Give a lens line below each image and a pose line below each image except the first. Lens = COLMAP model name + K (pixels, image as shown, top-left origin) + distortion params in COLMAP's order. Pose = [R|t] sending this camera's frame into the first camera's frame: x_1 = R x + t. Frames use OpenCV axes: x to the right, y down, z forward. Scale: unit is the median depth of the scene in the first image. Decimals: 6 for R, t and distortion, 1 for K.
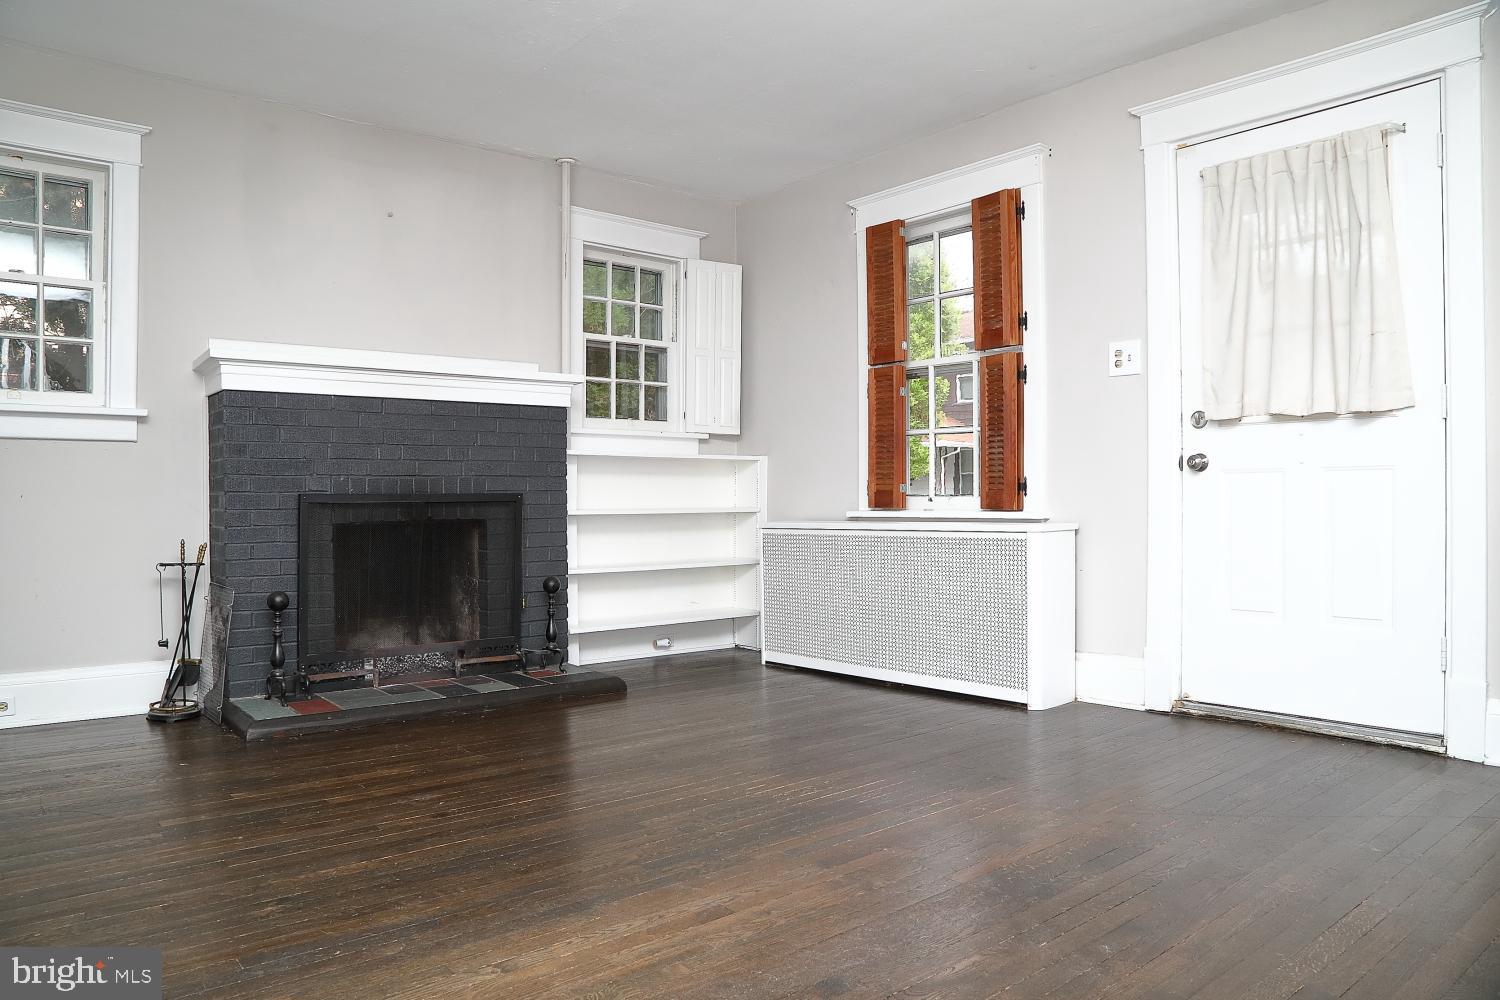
lens RADIAL K [[1033.0, 0, 742.2], [0, 1033.0, 507.0], [0, 0, 1]] dist [-0.121809, 0.066622]
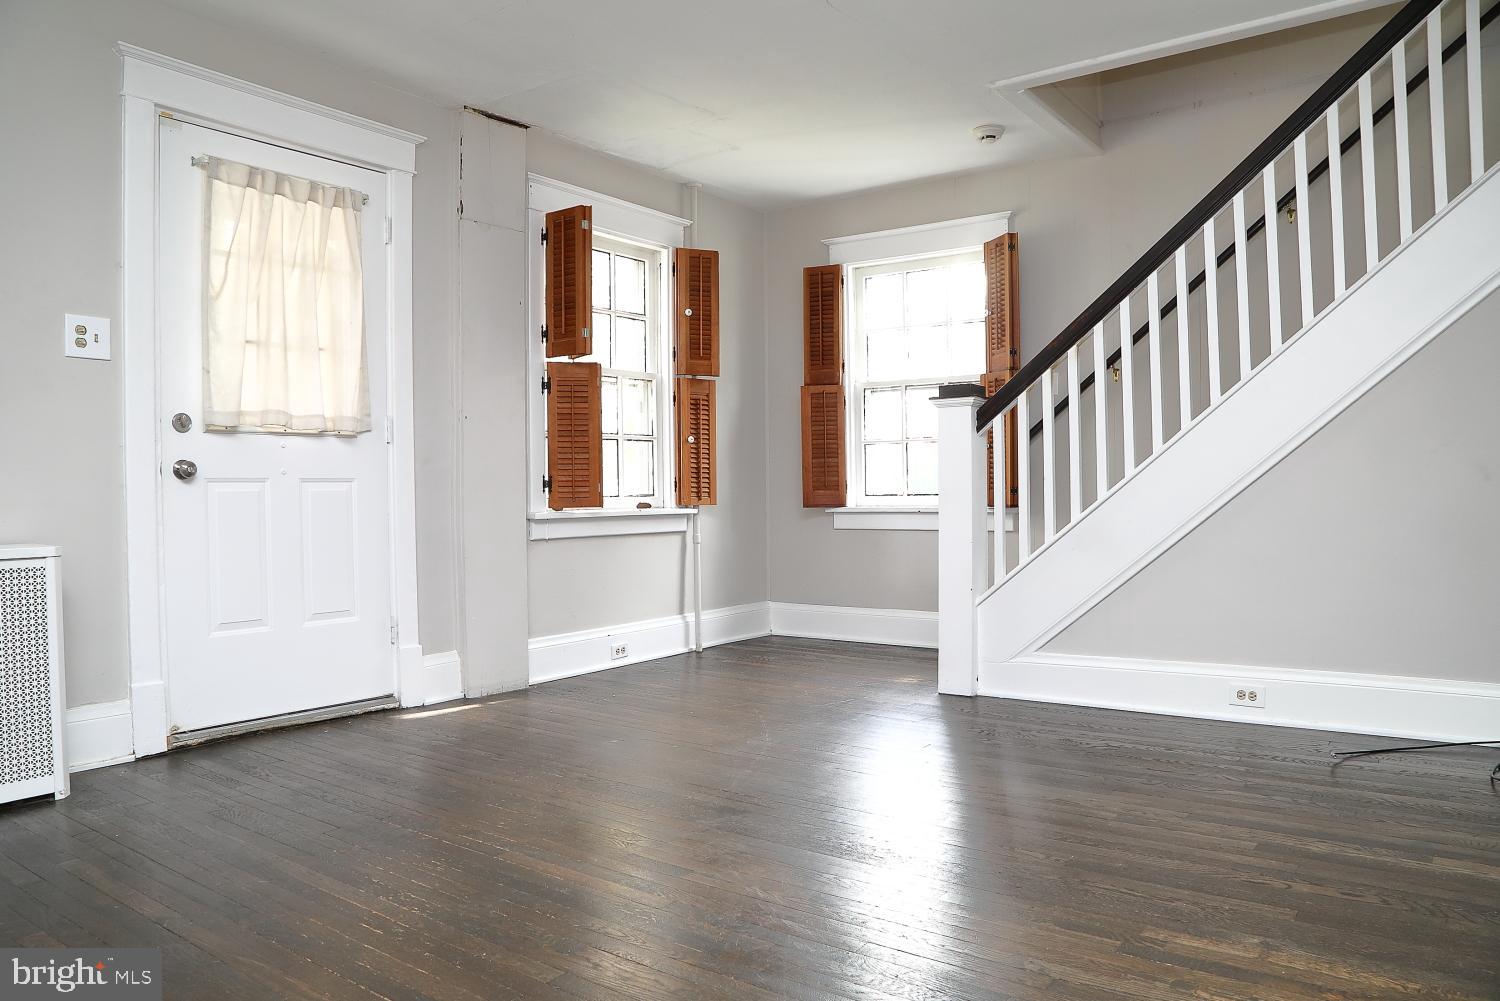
lens RADIAL K [[1033.0, 0, 742.2], [0, 1033.0, 507.5], [0, 0, 1]] dist [-0.121809, 0.066622]
pose [[-0.241083, 0.000742, 0.970504, -0.558180], [0.026155, 0.999641, 0.005732, -0.001634], [-0.970152, 0.026765, -0.241016, 0.740141]]
